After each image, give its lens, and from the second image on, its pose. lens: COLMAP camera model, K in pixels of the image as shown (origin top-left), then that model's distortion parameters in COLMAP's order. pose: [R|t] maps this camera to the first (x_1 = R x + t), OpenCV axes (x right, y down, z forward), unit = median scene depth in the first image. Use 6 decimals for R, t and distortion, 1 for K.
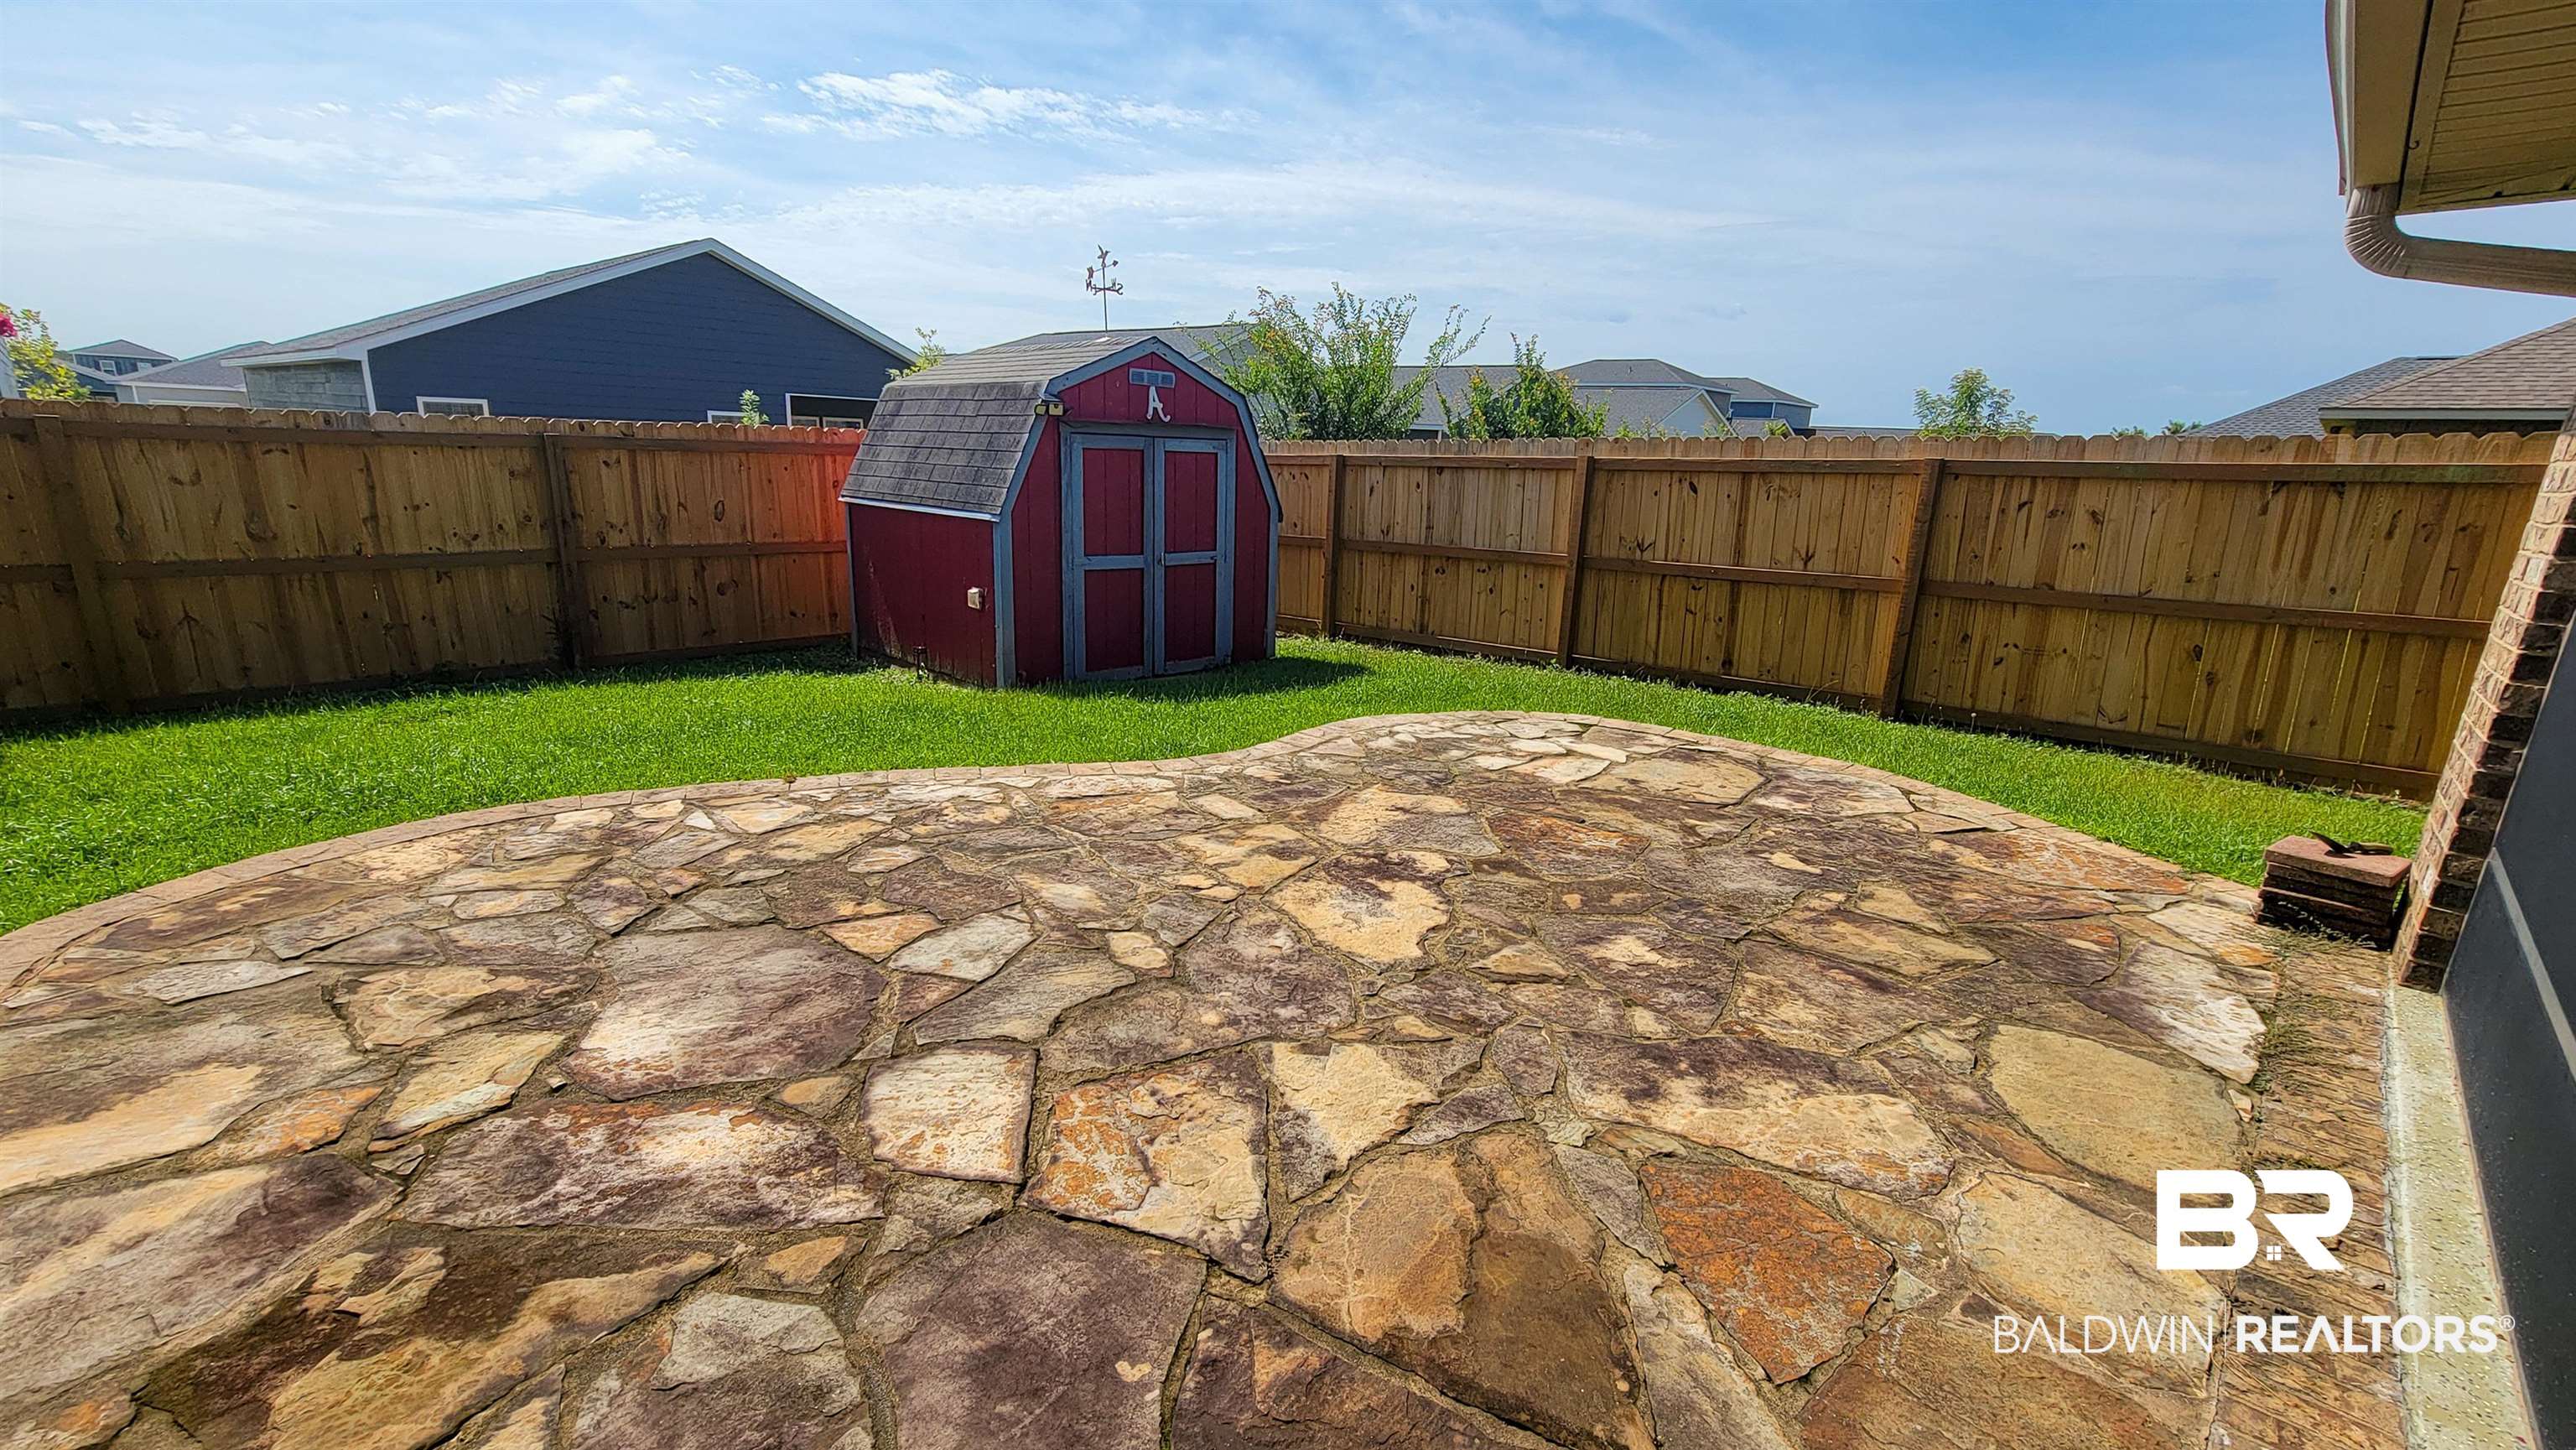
lens RADIAL K [[1126.4, 0, 1298.8], [0, 1126.4, 741.3], [0, 0, 1]] dist [-0.008363, 0.001099]
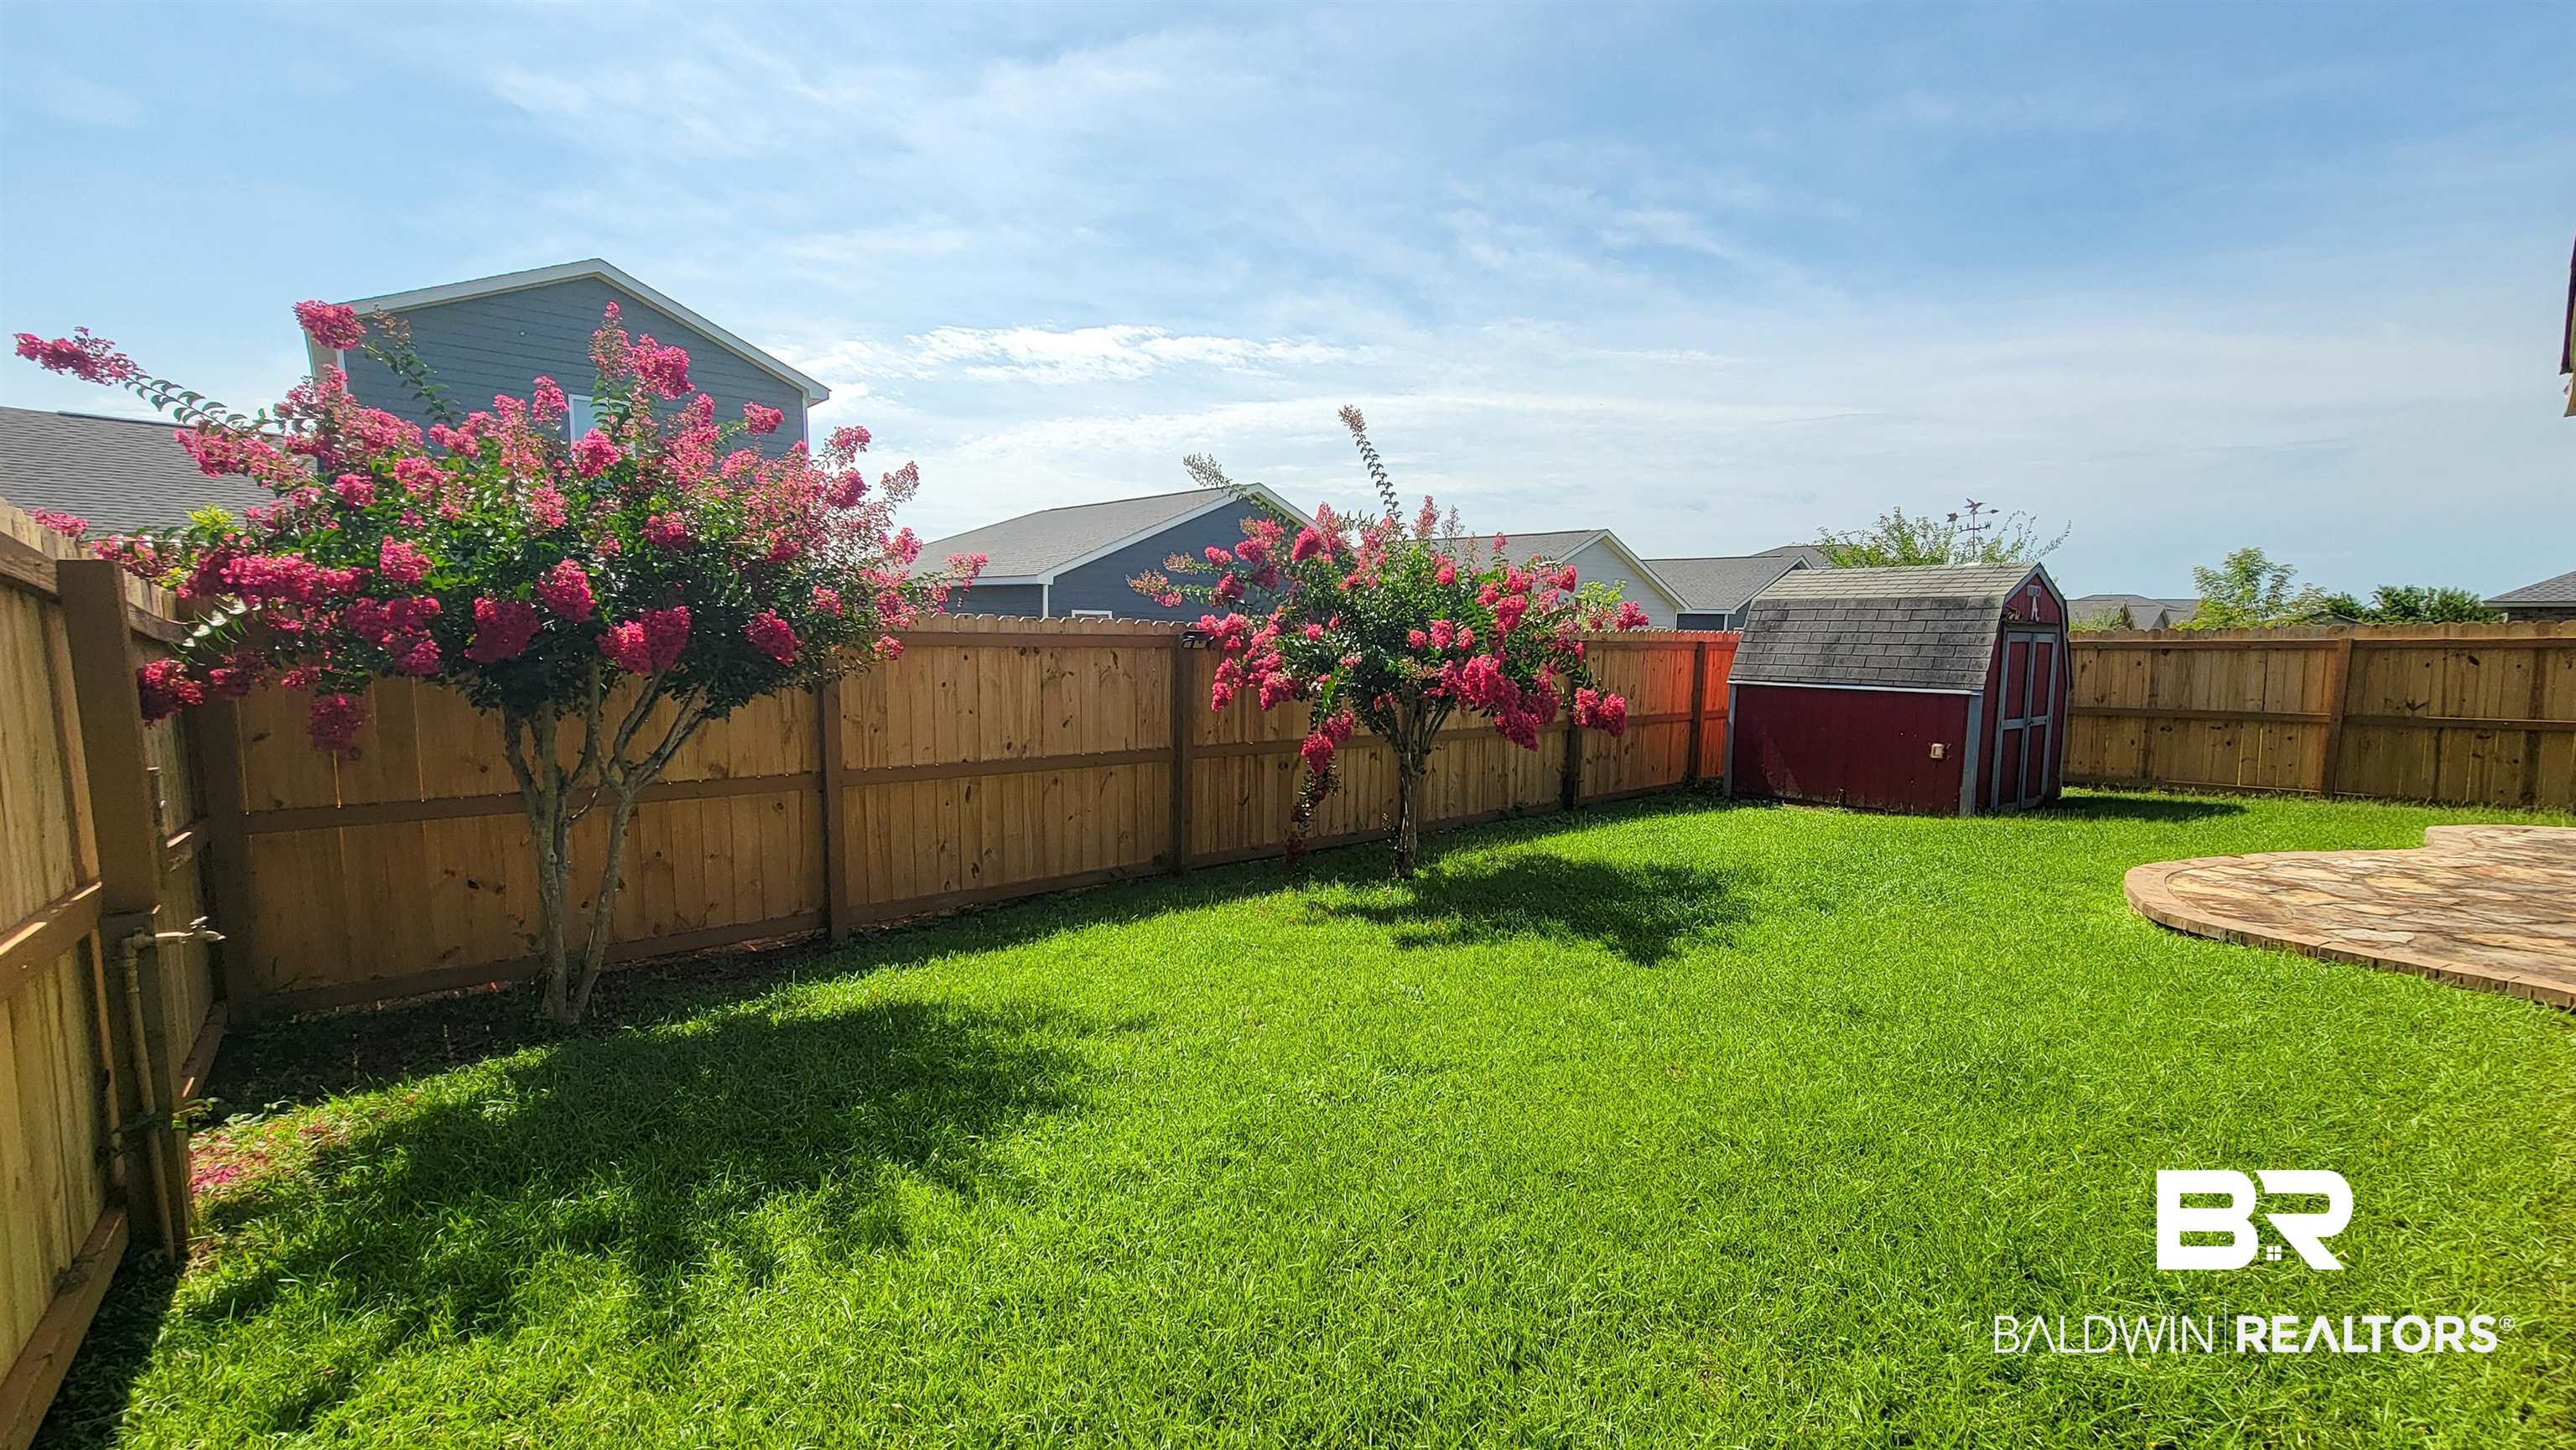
lens RADIAL K [[1056.4, 0, 1297.3], [0, 1056.4, 745.3], [0, 0, 1]] dist [-0.016670, 0.010855]
pose [[0.994215, -0.012802, -0.106639, -1.008623], [-0.003003, 0.989169, -0.146753, 0.060921], [0.107363, 0.146224, 0.983408, -0.372220]]
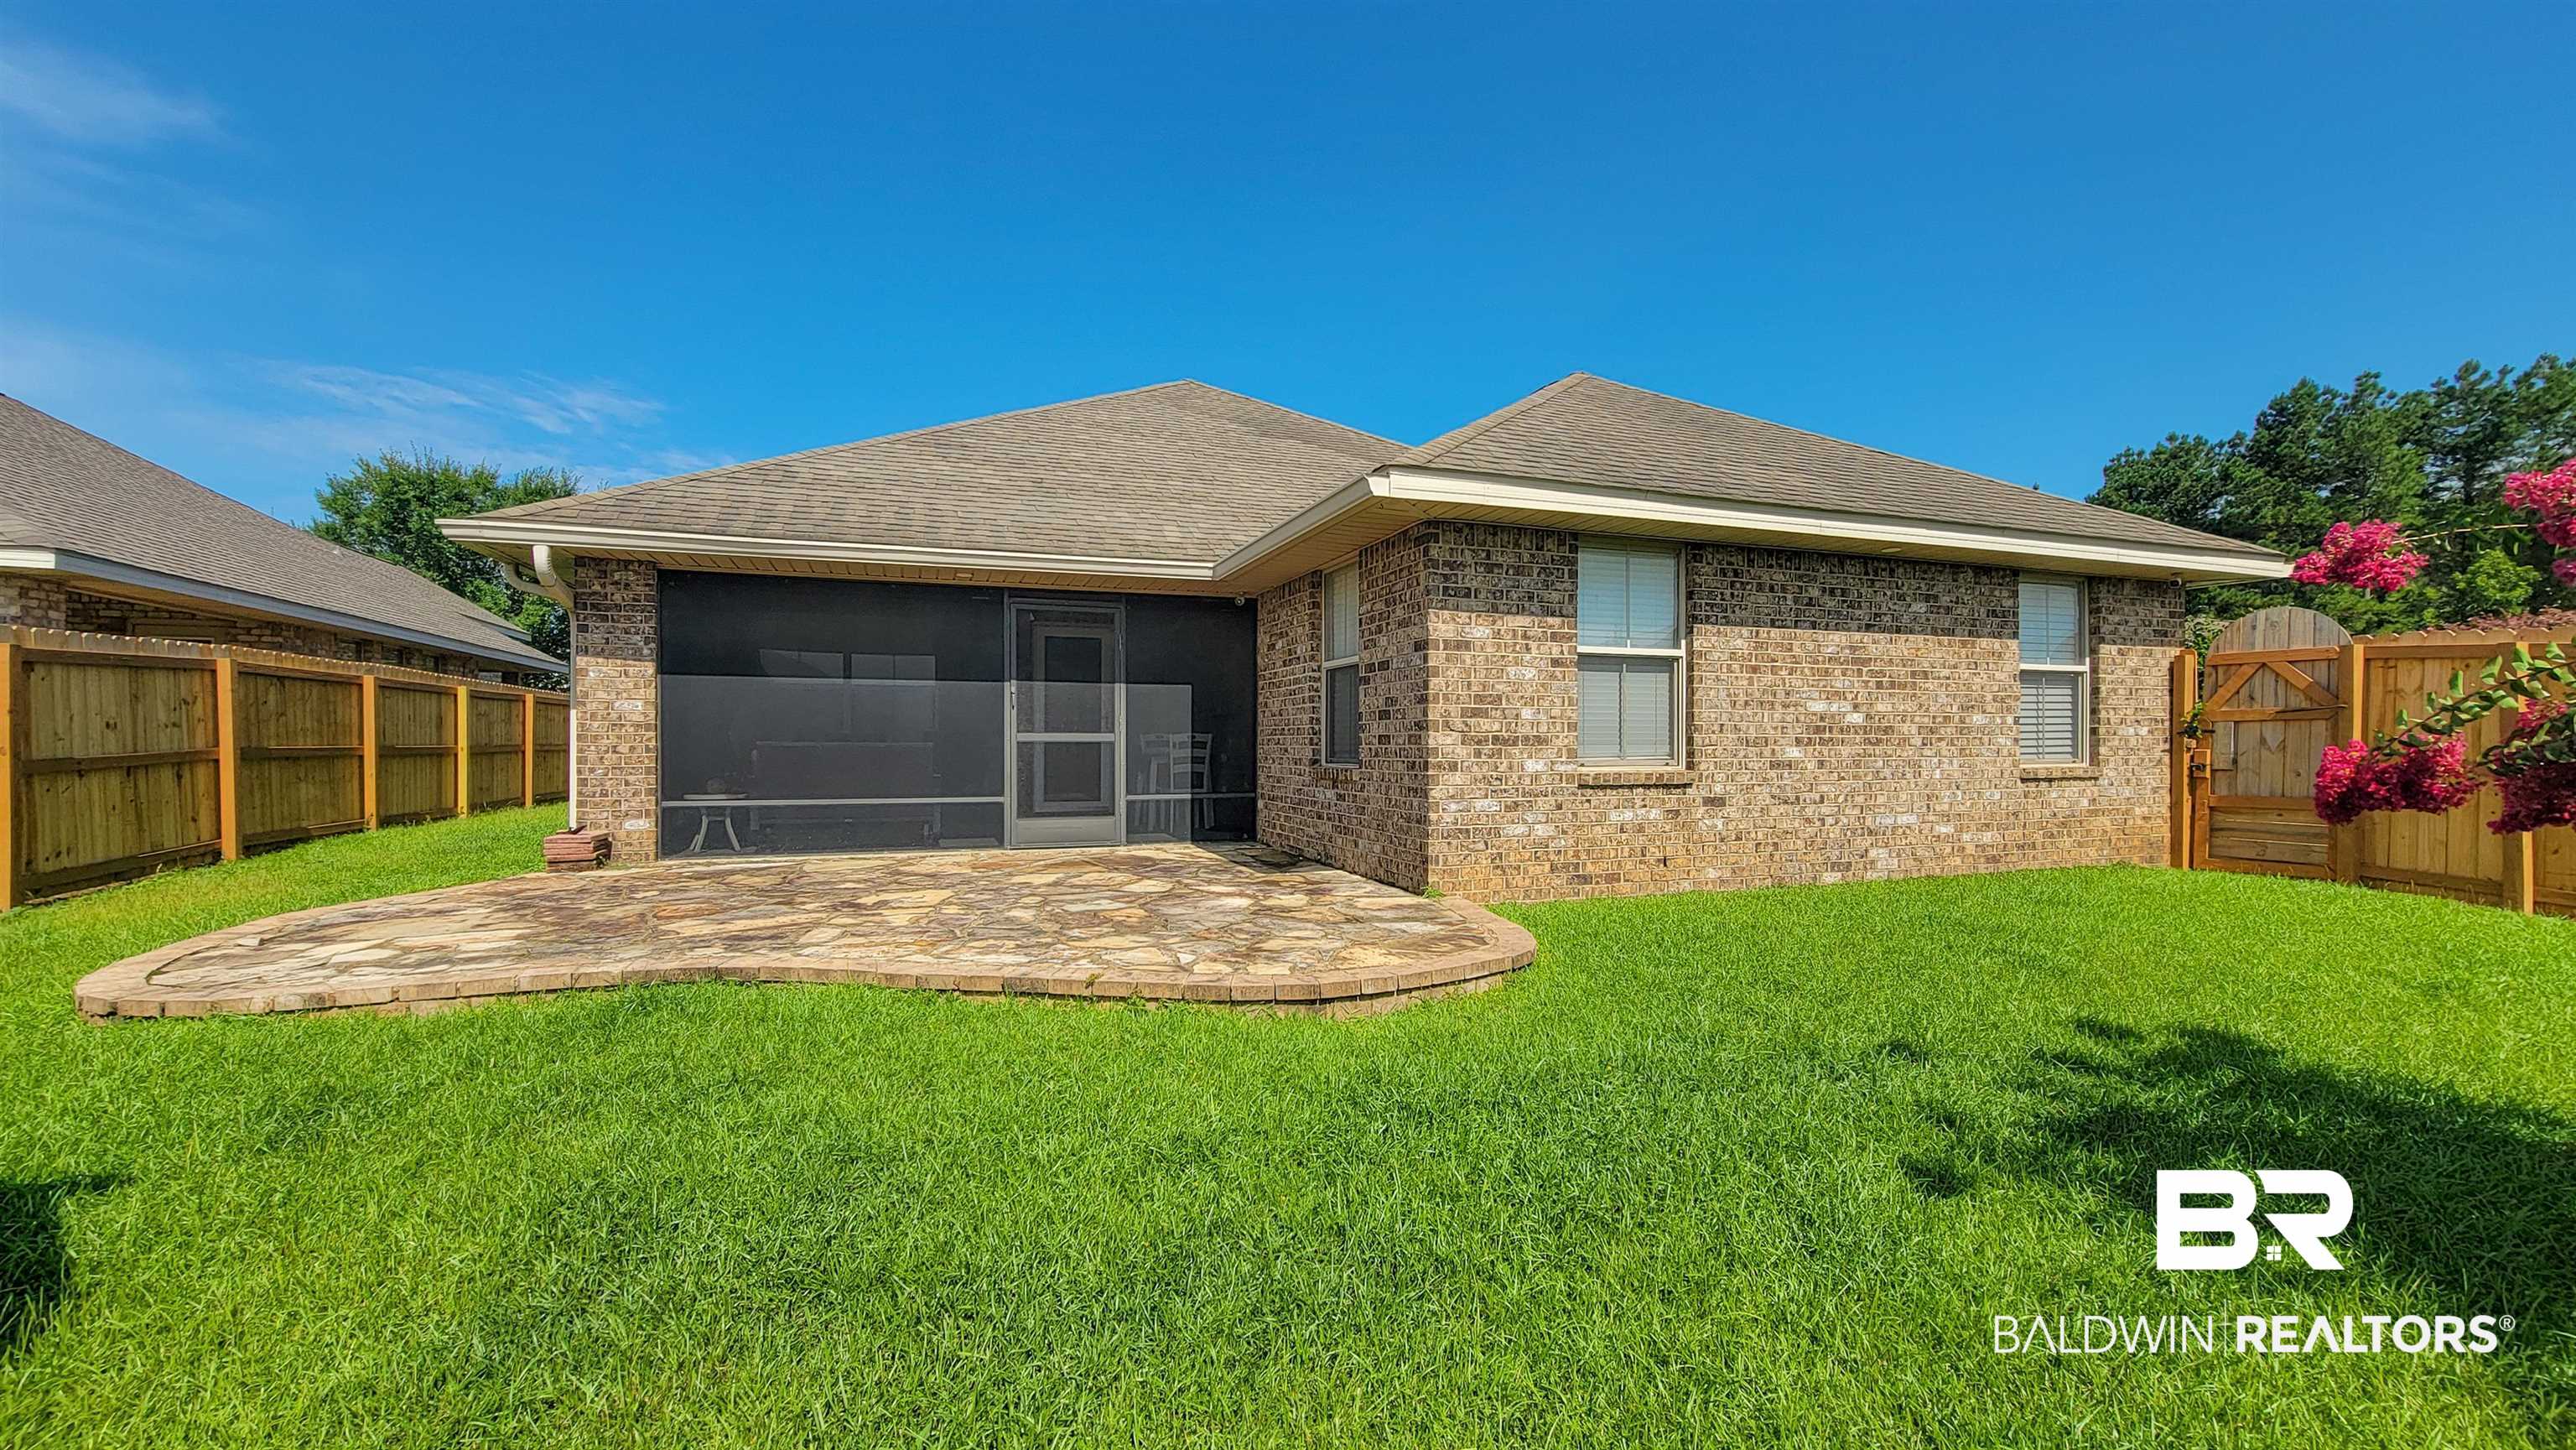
lens RADIAL K [[1056.4, 0, 1297.3], [0, 1056.4, 745.3], [0, 0, 1]] dist [-0.016670, 0.010855]
pose [[-0.889173, -0.047242, 0.455125, -0.655030], [0.076891, 0.965085, 0.250398, -0.245909], [-0.451064, 0.257642, -0.854495, 1.059816]]
